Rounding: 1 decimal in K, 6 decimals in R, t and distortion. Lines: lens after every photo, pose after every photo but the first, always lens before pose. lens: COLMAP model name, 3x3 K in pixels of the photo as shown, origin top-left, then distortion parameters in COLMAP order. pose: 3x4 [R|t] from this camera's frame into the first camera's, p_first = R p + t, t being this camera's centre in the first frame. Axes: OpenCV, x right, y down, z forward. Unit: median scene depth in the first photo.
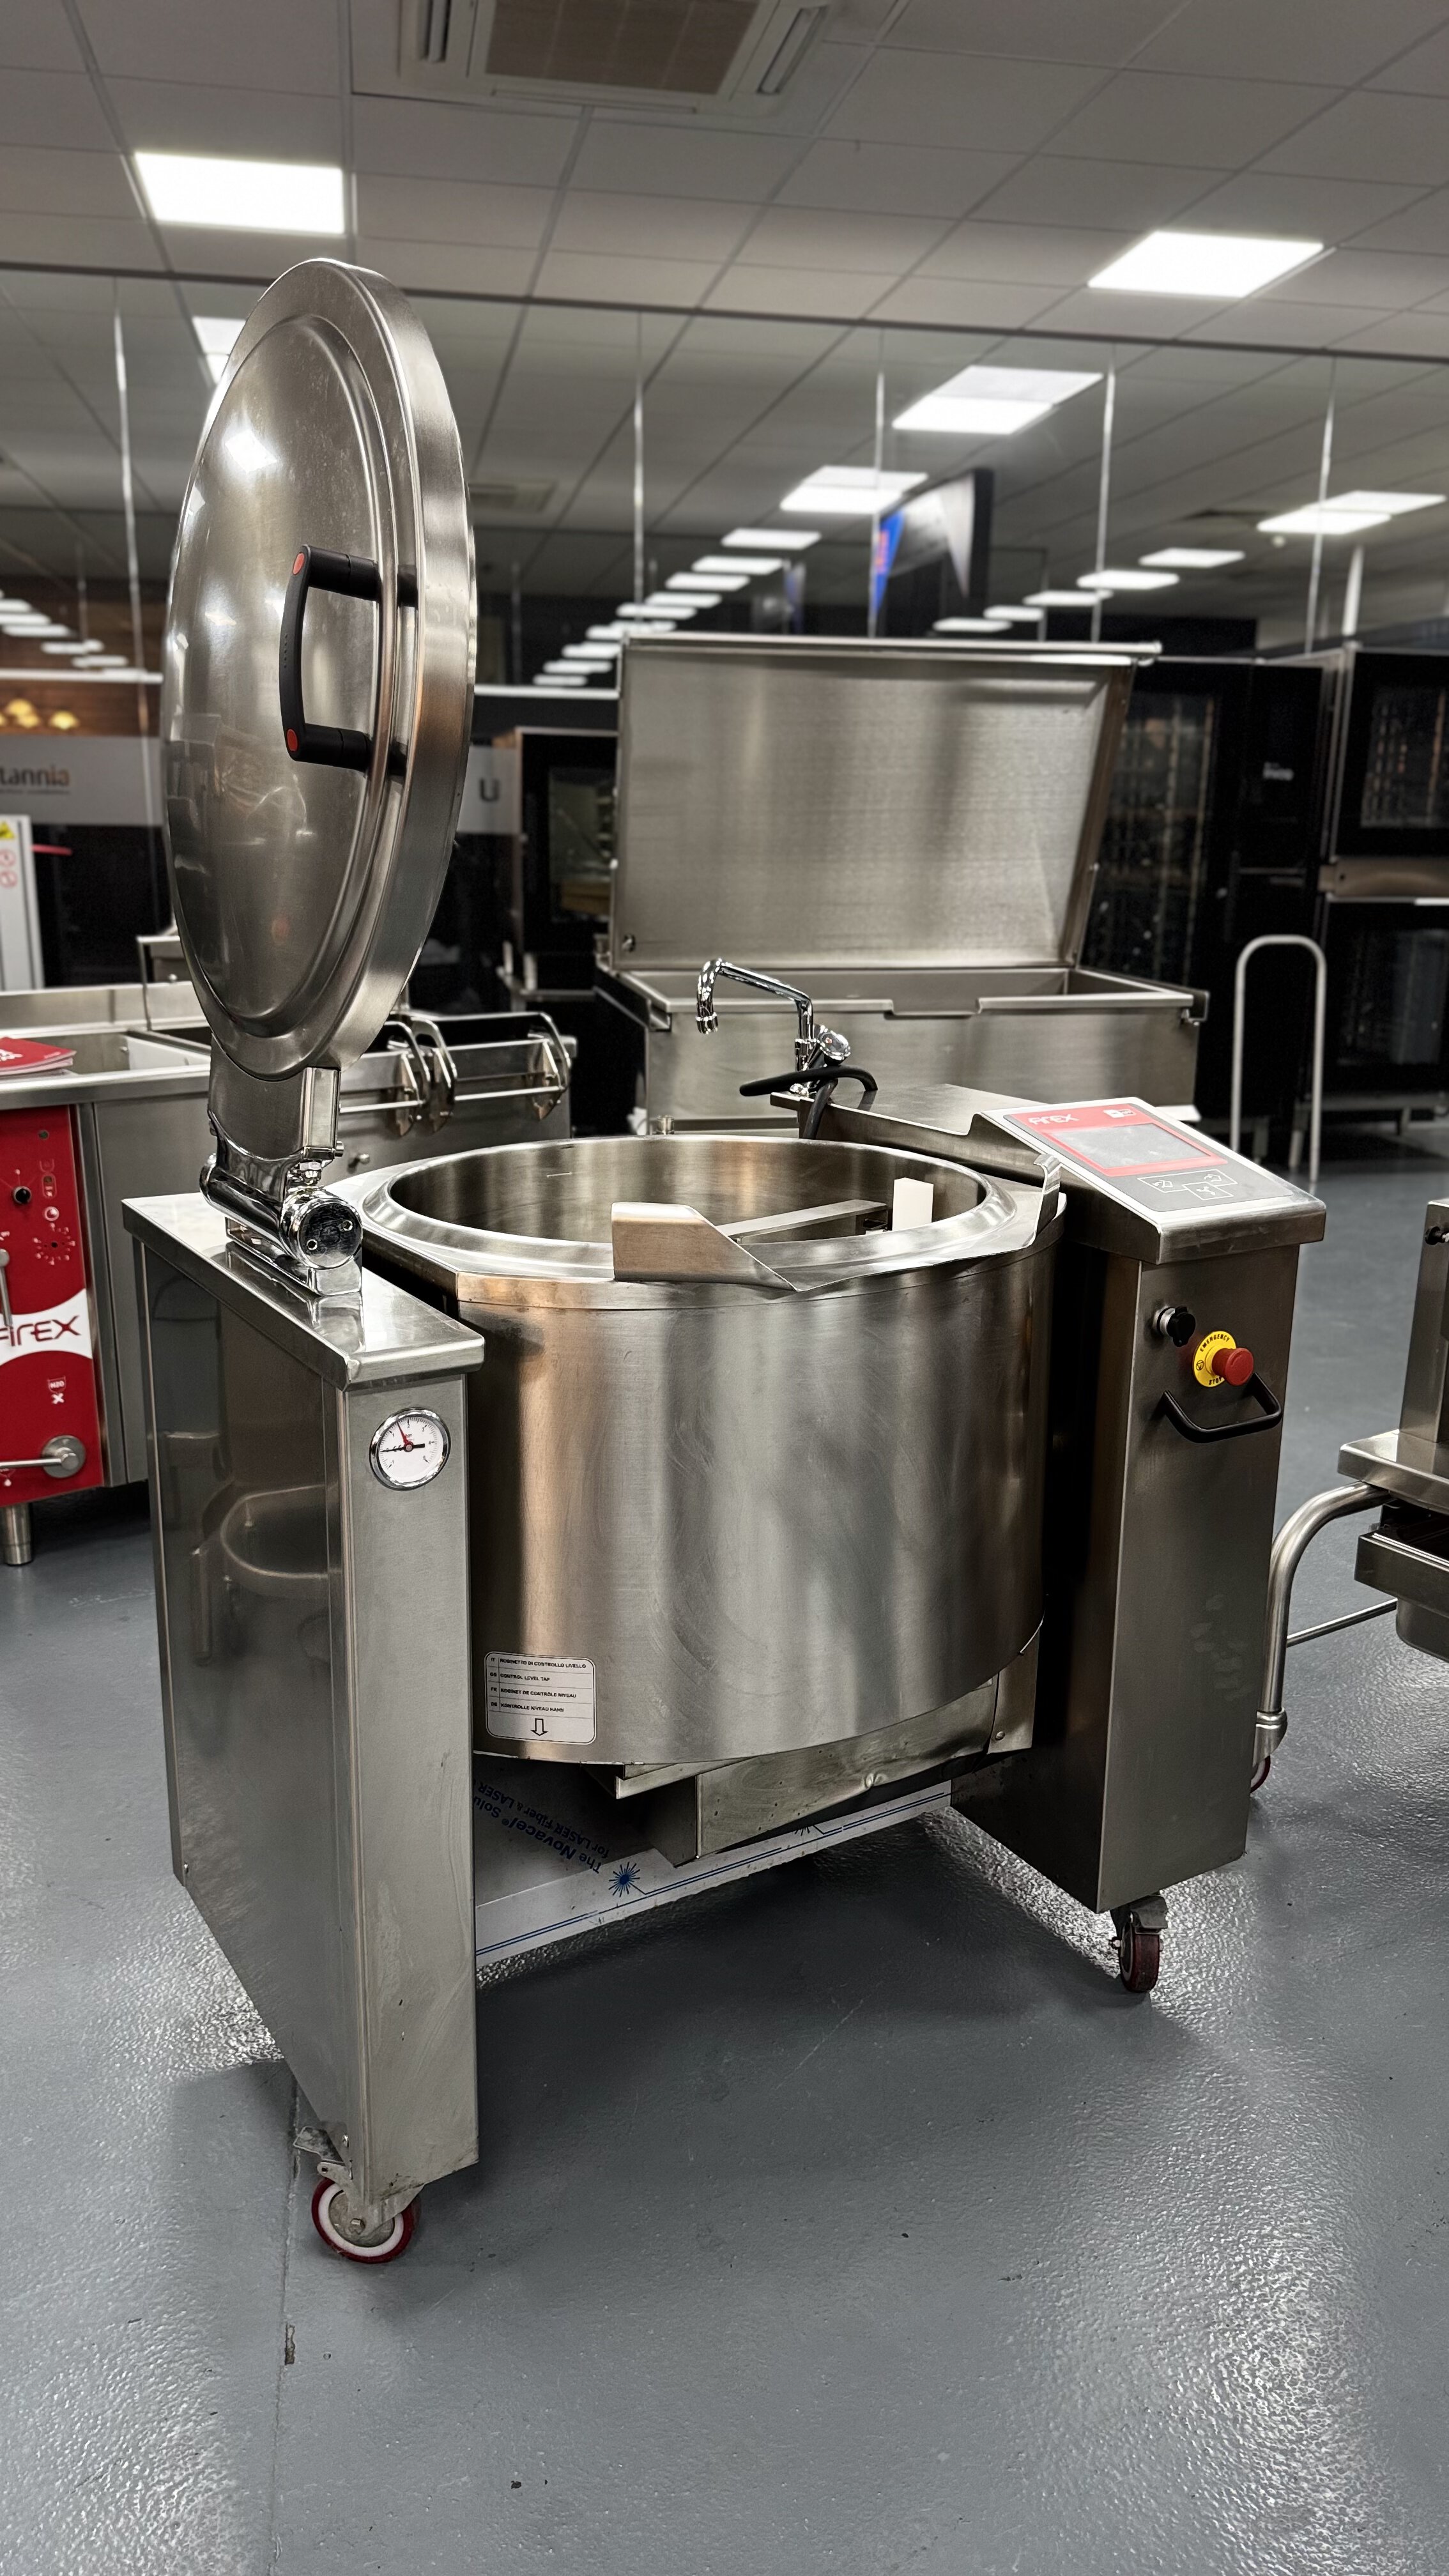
lens RADIAL K [[1808.1, 0, 726.3], [0, 1808.1, 1222.2], [0, 0, 1]] dist [0.045177, -0.002753]
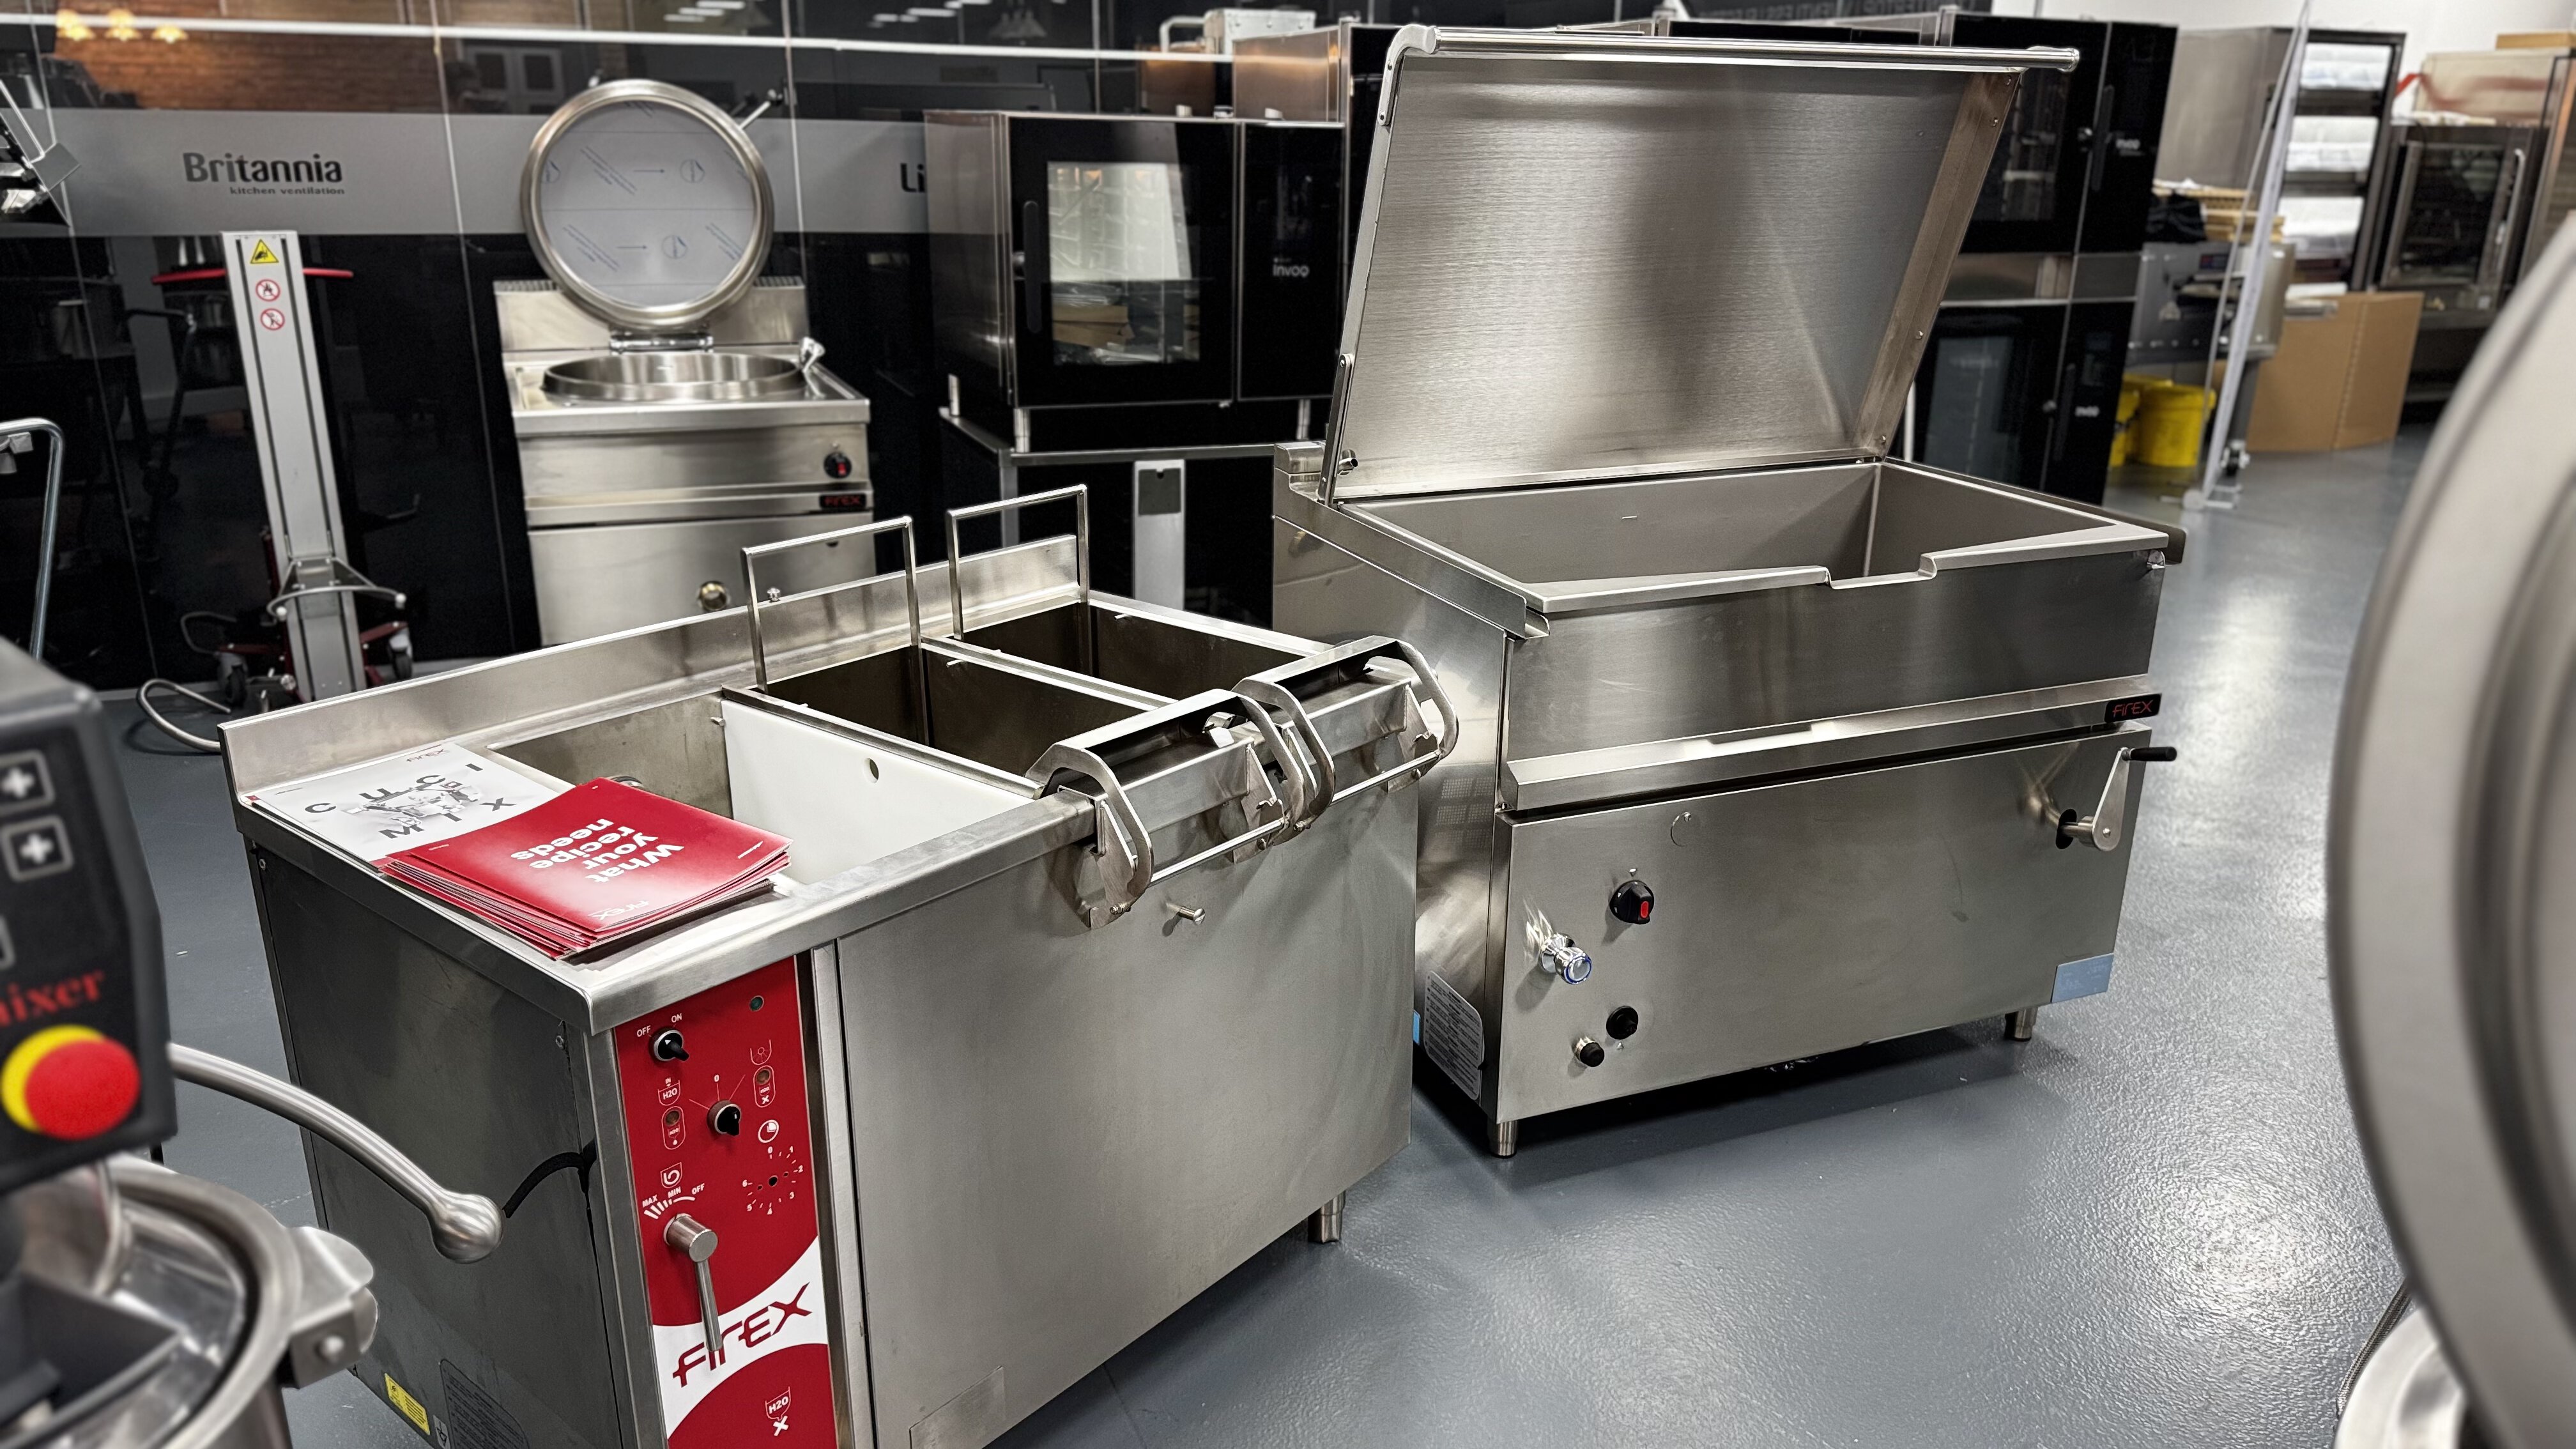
lens RADIAL K [[1872.5, 0, 1305.9], [0, 1872.5, 677.7], [0, 0, 1]] dist [-0.012743, -0.005724]
pose [[0.978349, -0.056193, 0.199188, -0.309506], [0.042120, 0.996354, 0.074198, -0.174860], [-0.202631, -0.064202, 0.977148, 0.407386]]
